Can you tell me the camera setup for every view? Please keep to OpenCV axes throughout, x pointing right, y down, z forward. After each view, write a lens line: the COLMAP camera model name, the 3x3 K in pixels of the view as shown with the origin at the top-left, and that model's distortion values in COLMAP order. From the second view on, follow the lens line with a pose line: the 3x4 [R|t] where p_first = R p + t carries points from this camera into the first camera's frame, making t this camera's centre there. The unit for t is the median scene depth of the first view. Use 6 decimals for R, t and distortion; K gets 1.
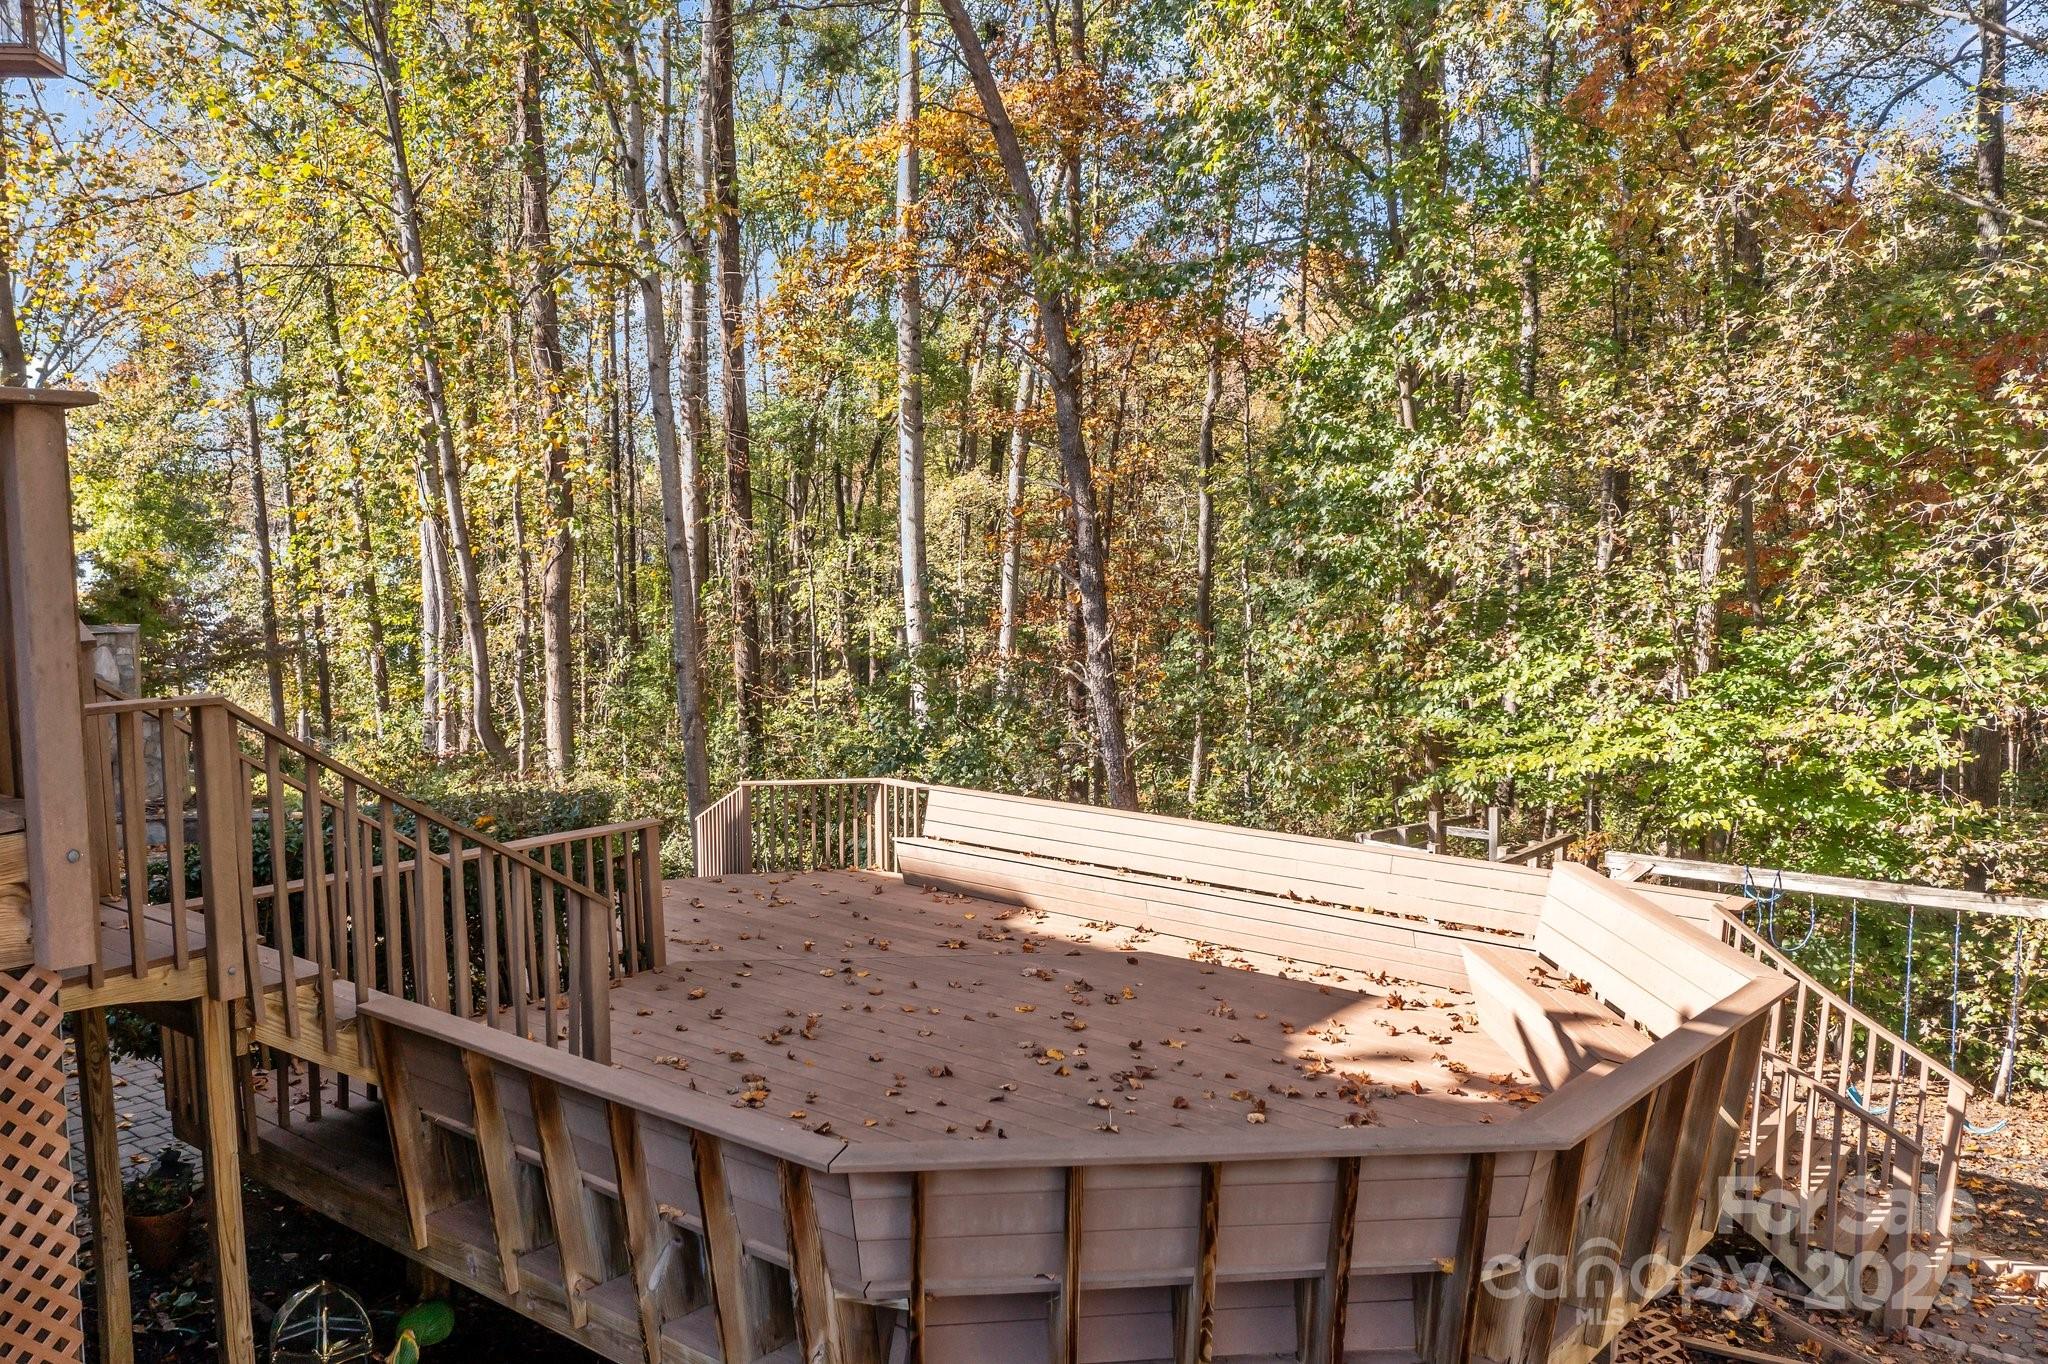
lens RADIAL K [[1619.1, 0, 1024.7], [0, 1619.1, 677.3], [0, 0, 1]] dist [-0.011001, 0.010407]
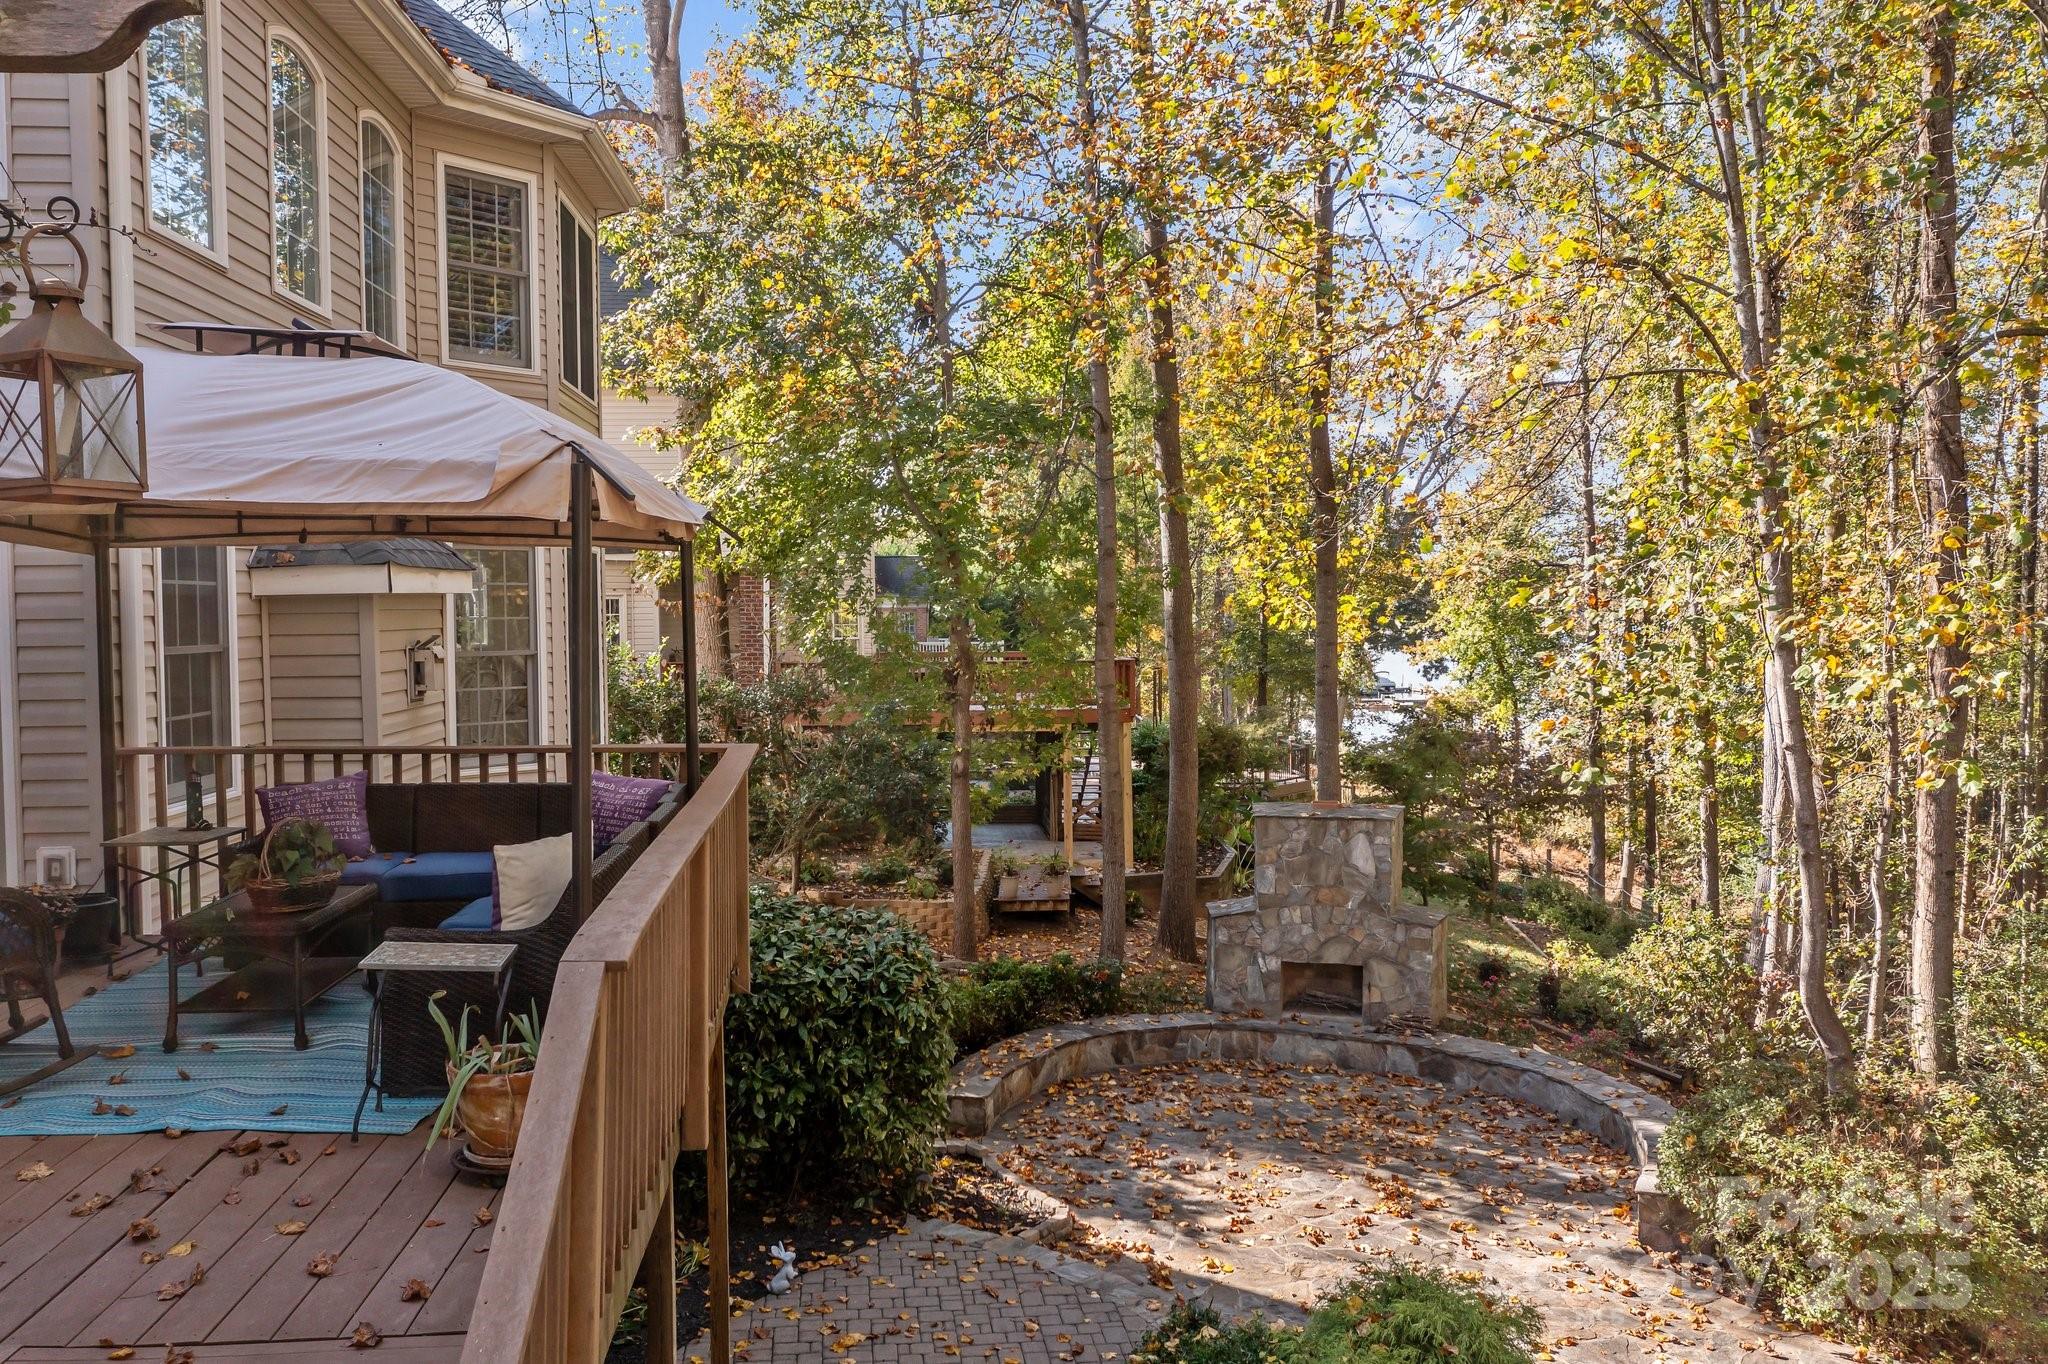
lens RADIAL K [[1619.1, 0, 1025.5], [0, 1619.1, 685.5], [0, 0, 1]] dist [-0.011001, 0.010407]
pose [[0.698326, 0.036369, -0.714856, -0.058834], [-0.068684, 0.997505, -0.016346, -0.055811], [0.712477, 0.060514, 0.699081, 0.199862]]
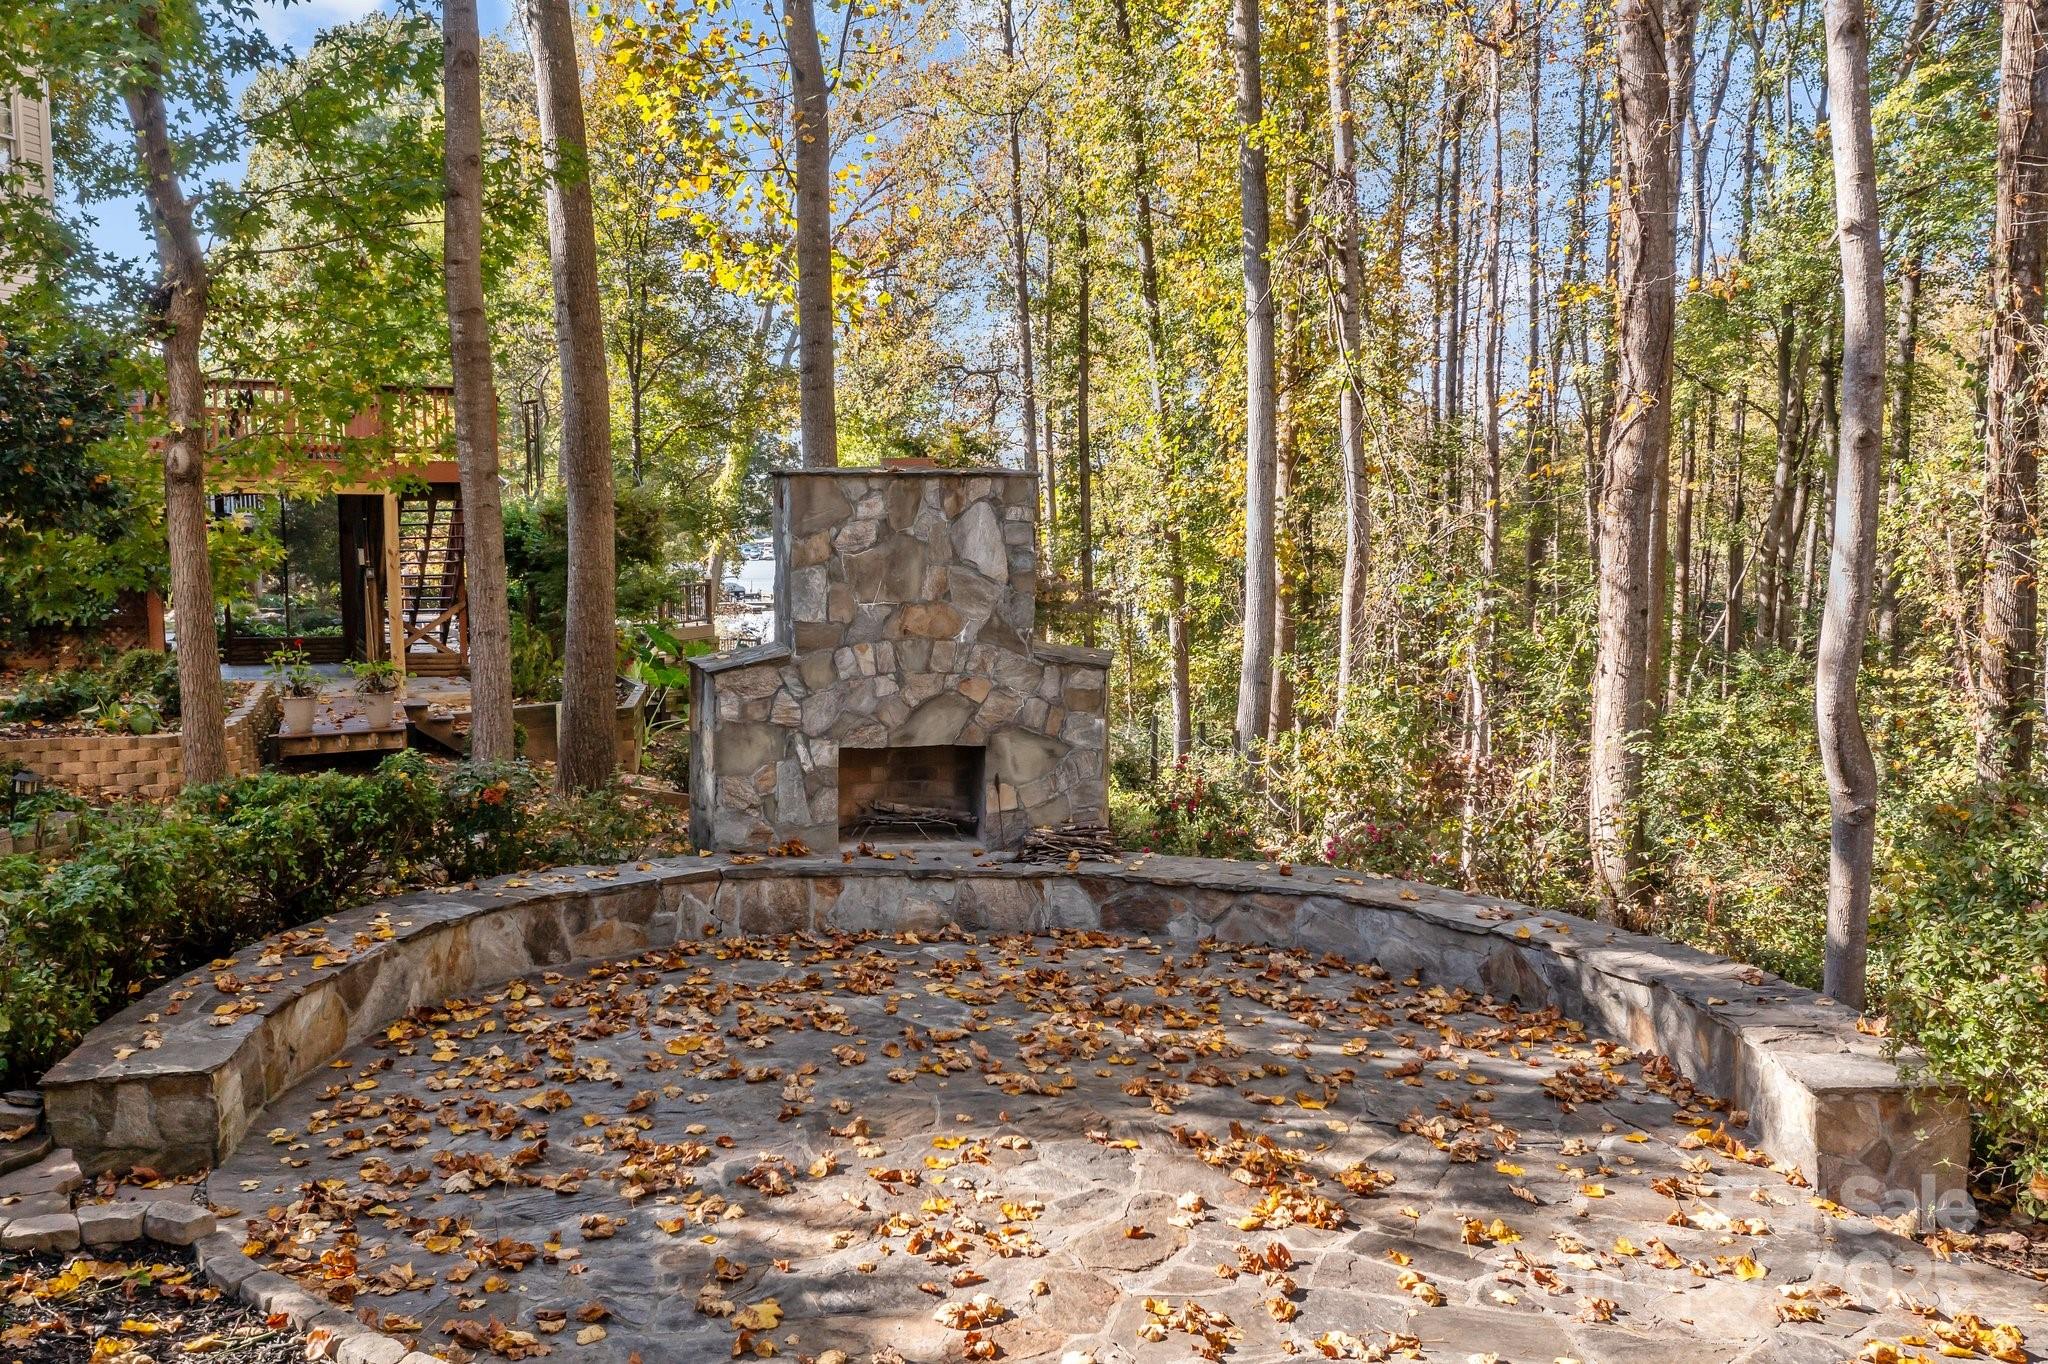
lens RADIAL K [[1619.1, 0, 1019.8], [0, 1619.1, 682.6], [0, 0, 1]] dist [-0.011001, 0.010407]
pose [[0.922871, 0.036977, -0.383330, -0.281731], [-0.037295, 0.999282, 0.006606, 0.020415], [0.383299, 0.008199, 0.923588, 0.429397]]
